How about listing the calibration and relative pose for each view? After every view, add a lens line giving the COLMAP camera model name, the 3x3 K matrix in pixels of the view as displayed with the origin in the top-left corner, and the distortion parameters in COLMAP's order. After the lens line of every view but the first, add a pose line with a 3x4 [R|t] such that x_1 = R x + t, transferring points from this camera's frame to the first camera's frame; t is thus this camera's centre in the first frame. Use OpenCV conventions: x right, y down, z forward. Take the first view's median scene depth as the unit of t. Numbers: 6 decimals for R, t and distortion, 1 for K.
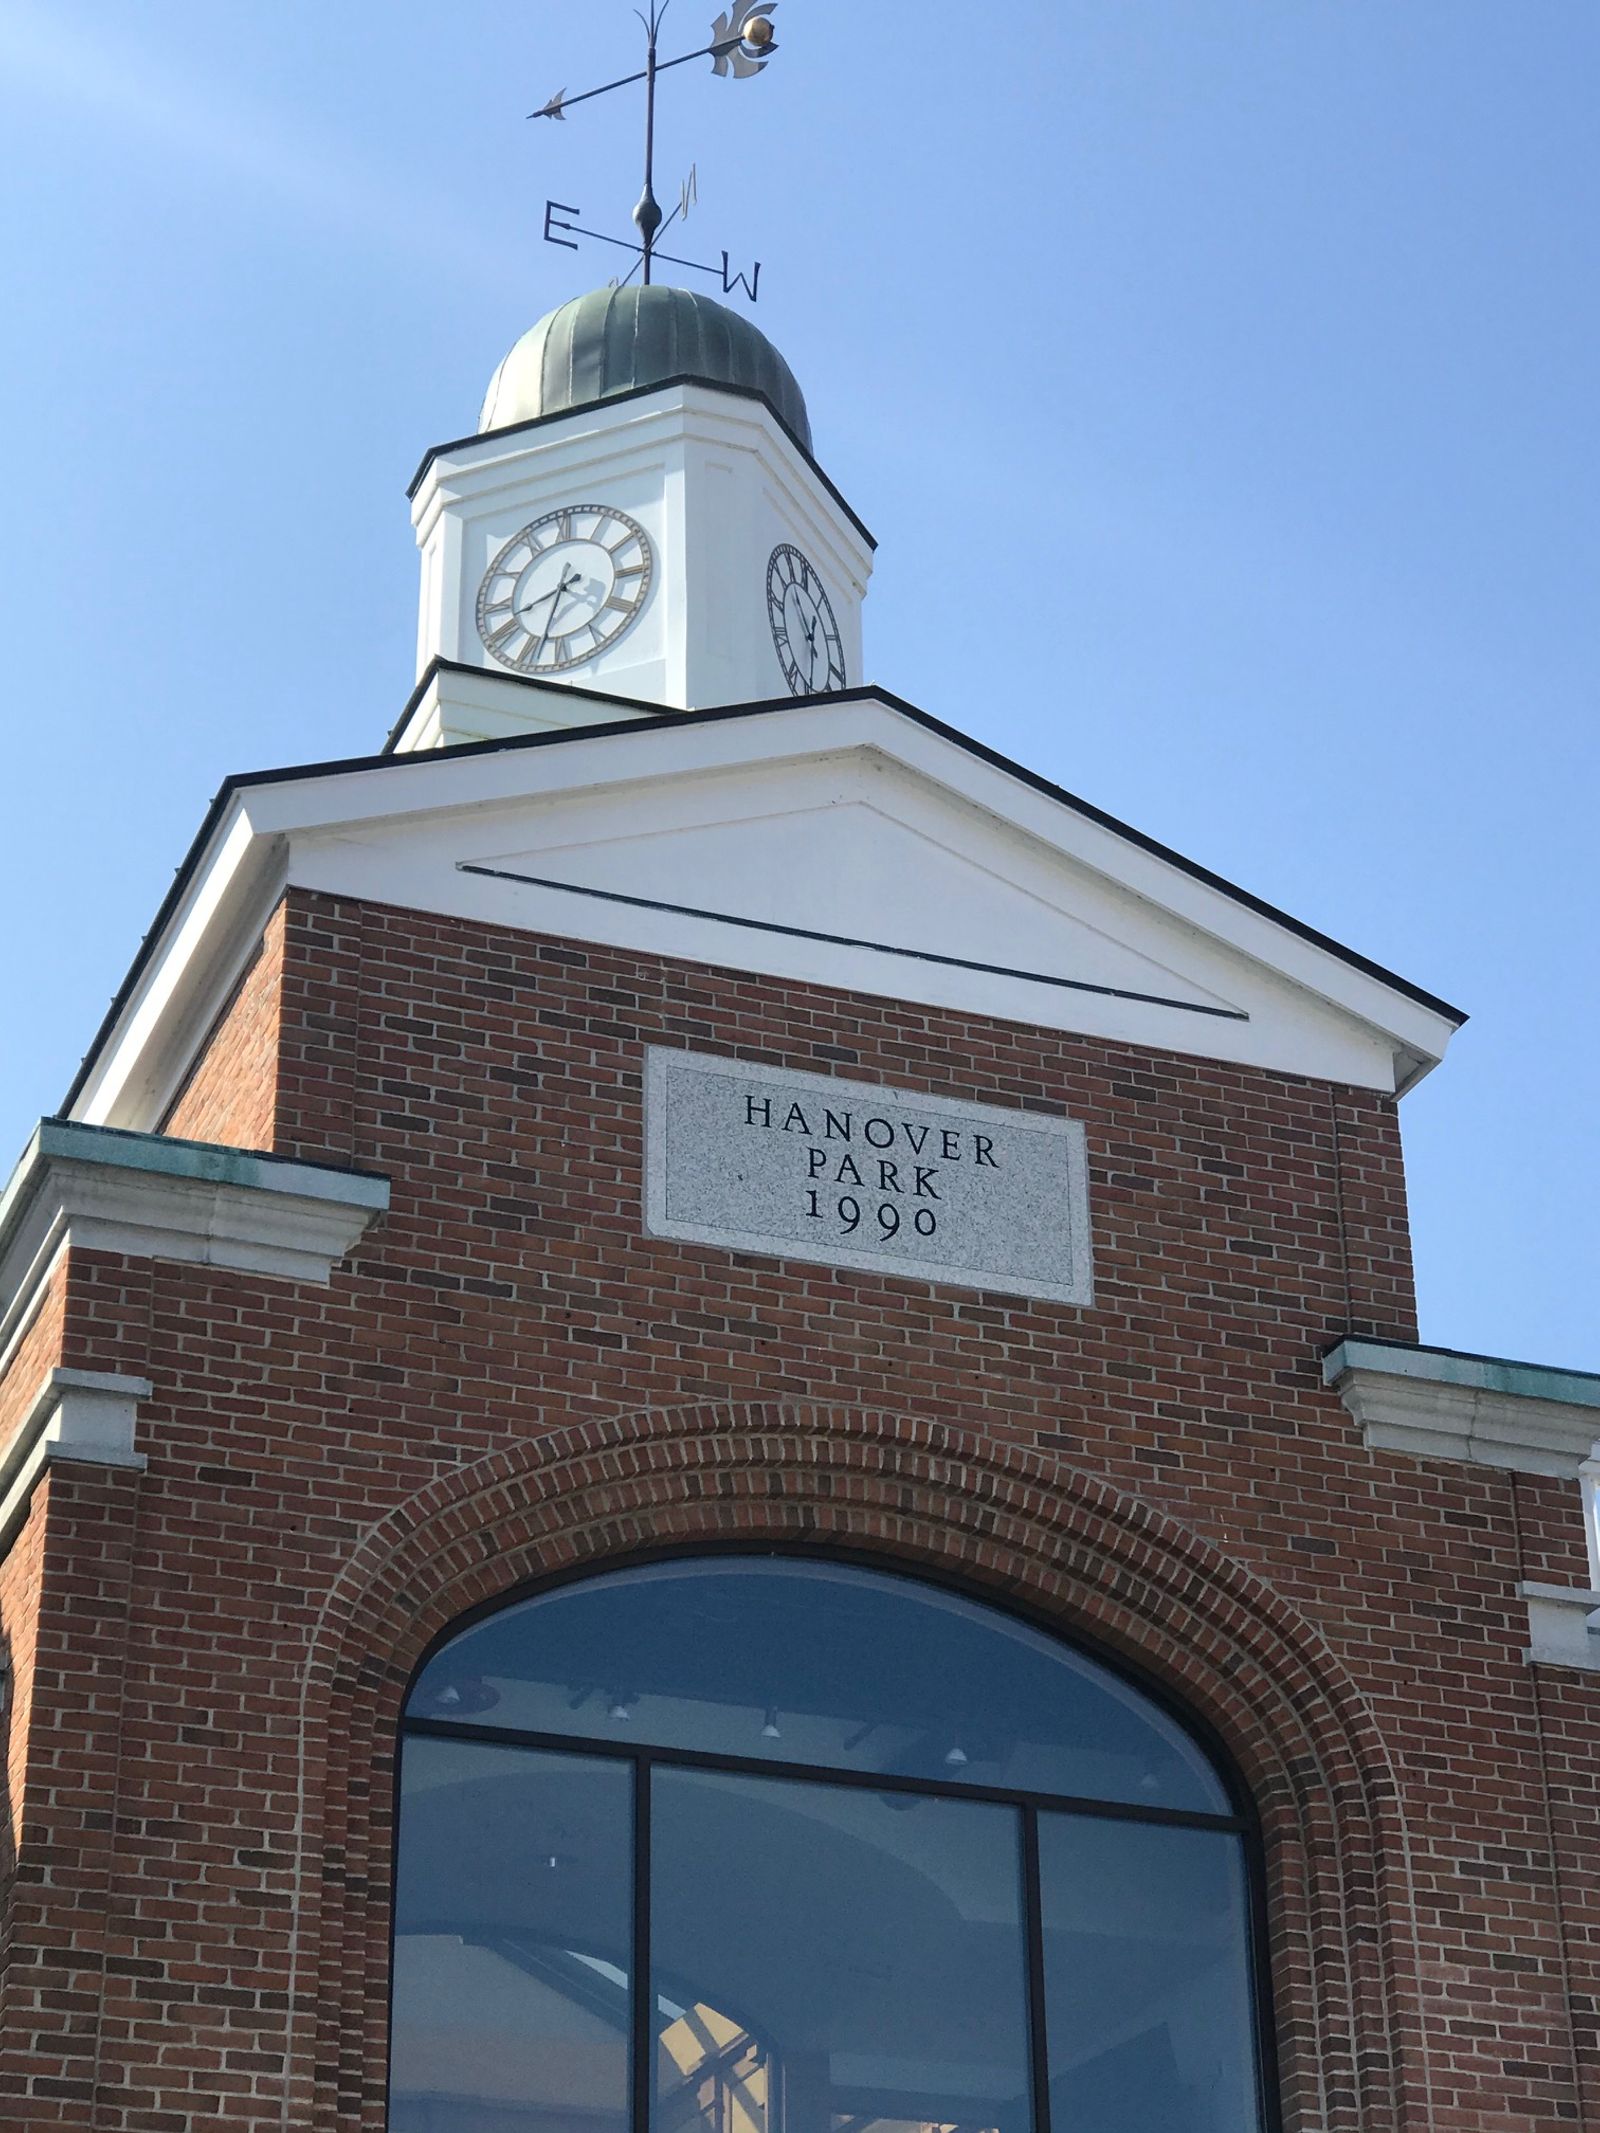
lens RADIAL K [[4219.0, 0, 800.0], [0, 4219.0, 1066.5], [0, 0, 1]] dist [0.012578, 0.319226]
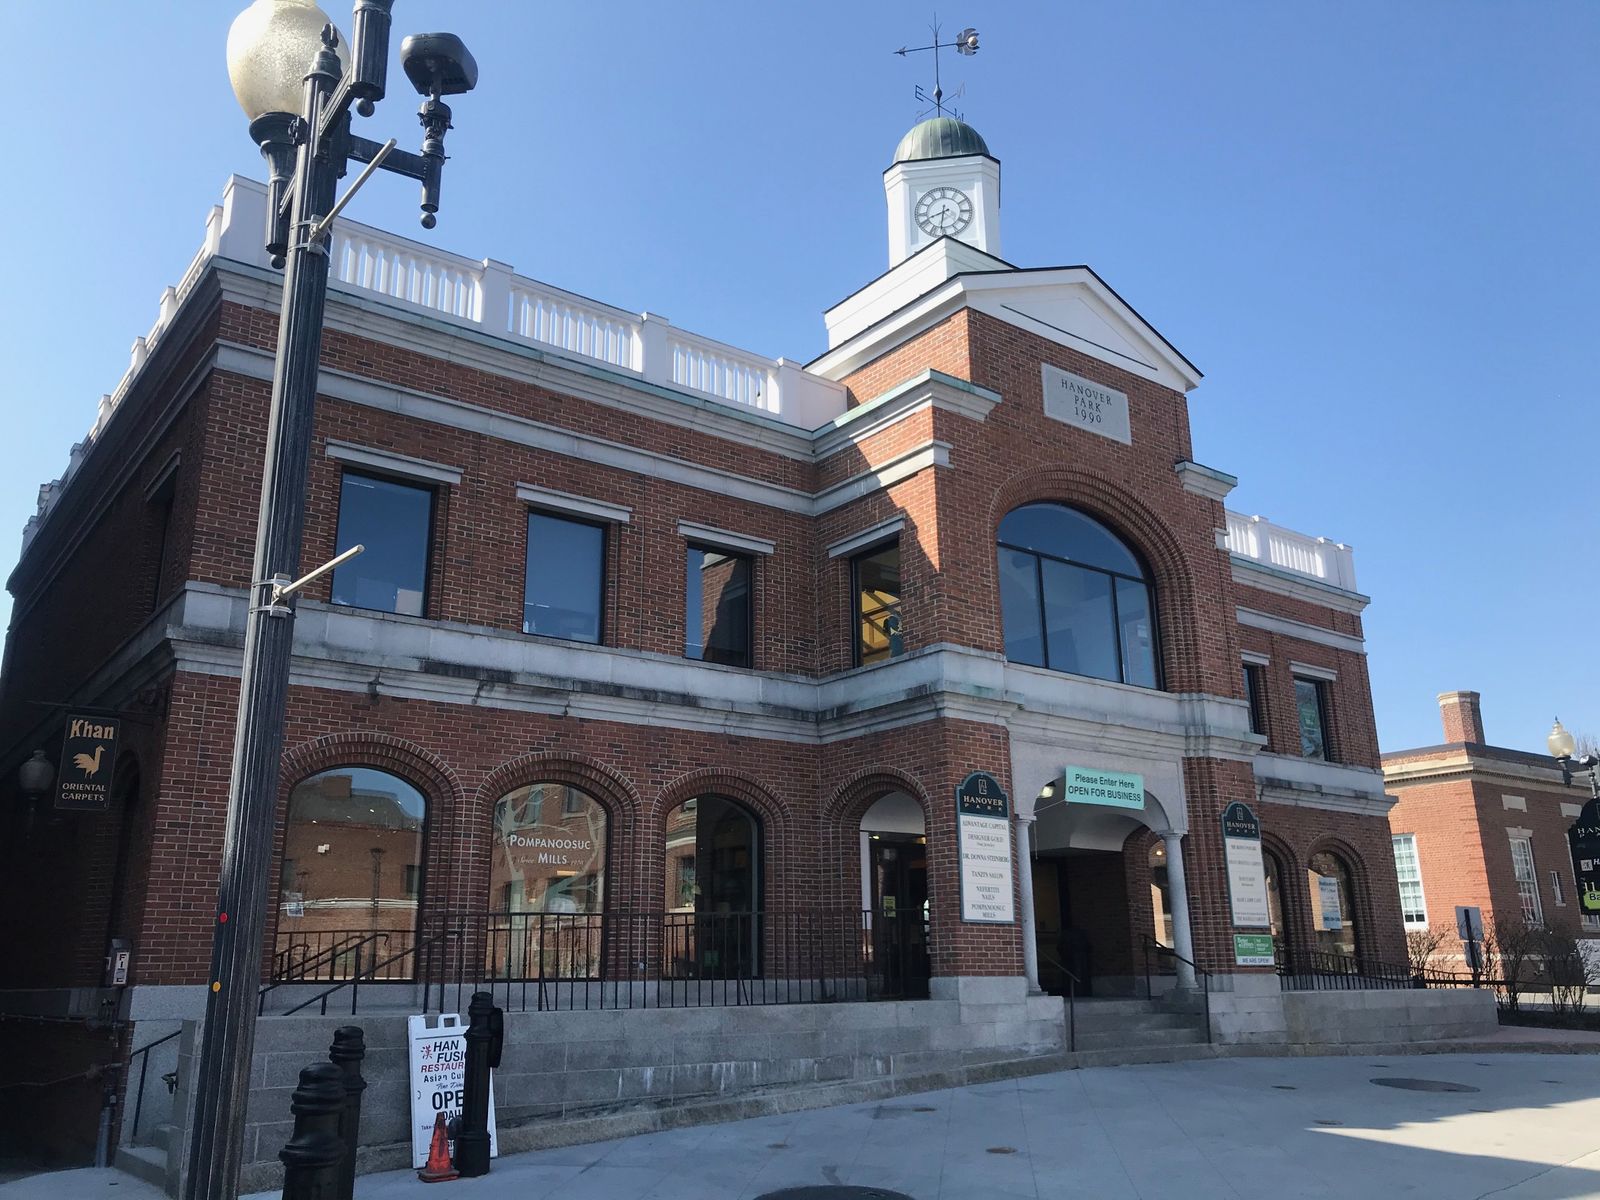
lens RADIAL K [[1288.2, 0, 800.0], [0, 1288.2, 600.0], [0, 0, 1]] dist [0.123175, -0.404187]
pose [[0.963112, 0.076027, 0.258137, -0.495450], [-0.129236, 0.972074, 0.195884, 0.002220], [-0.236036, -0.222019, 0.946042, -0.054051]]
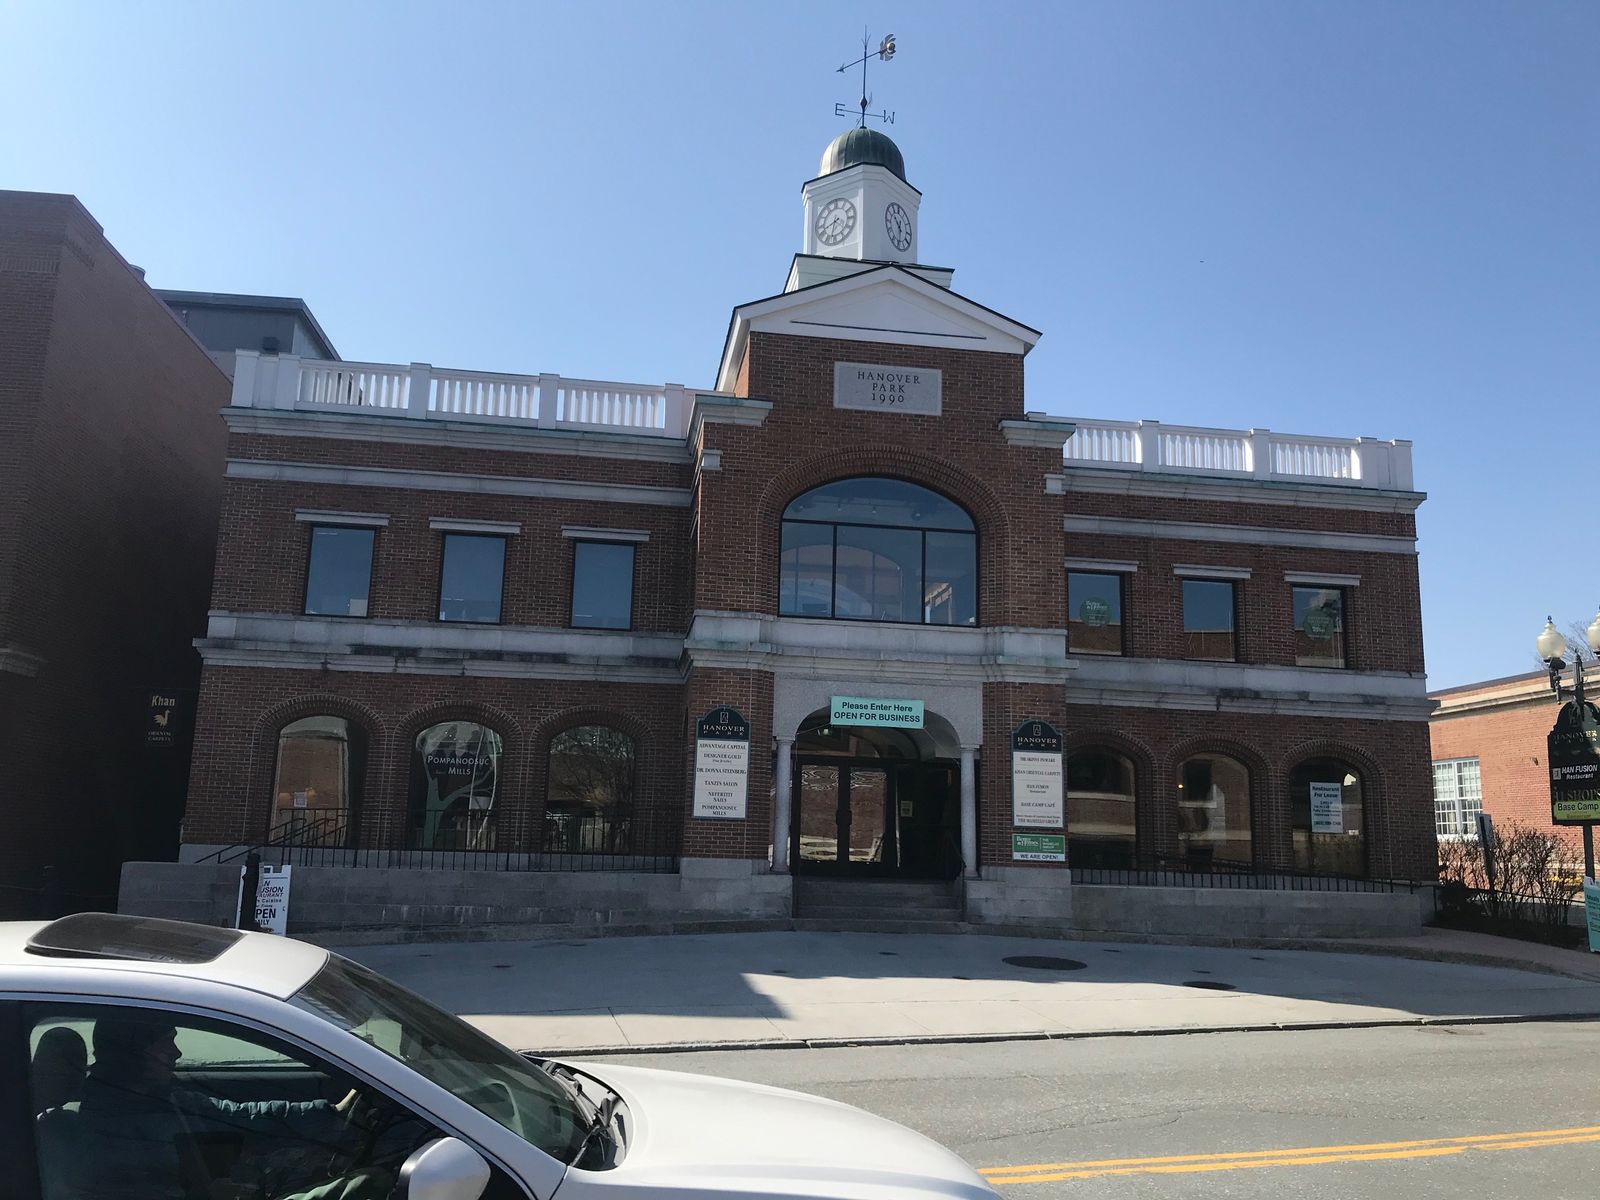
lens RADIAL K [[1288.2, 0, 800.0], [0, 1288.2, 600.0], [0, 0, 1]] dist [0.123175, -0.404187]
pose [[0.975761, -0.004358, -0.218798, 0.214285], [0.070500, 0.952759, 0.295431, -0.163061], [0.207174, -0.303695, 0.929972, -0.320134]]
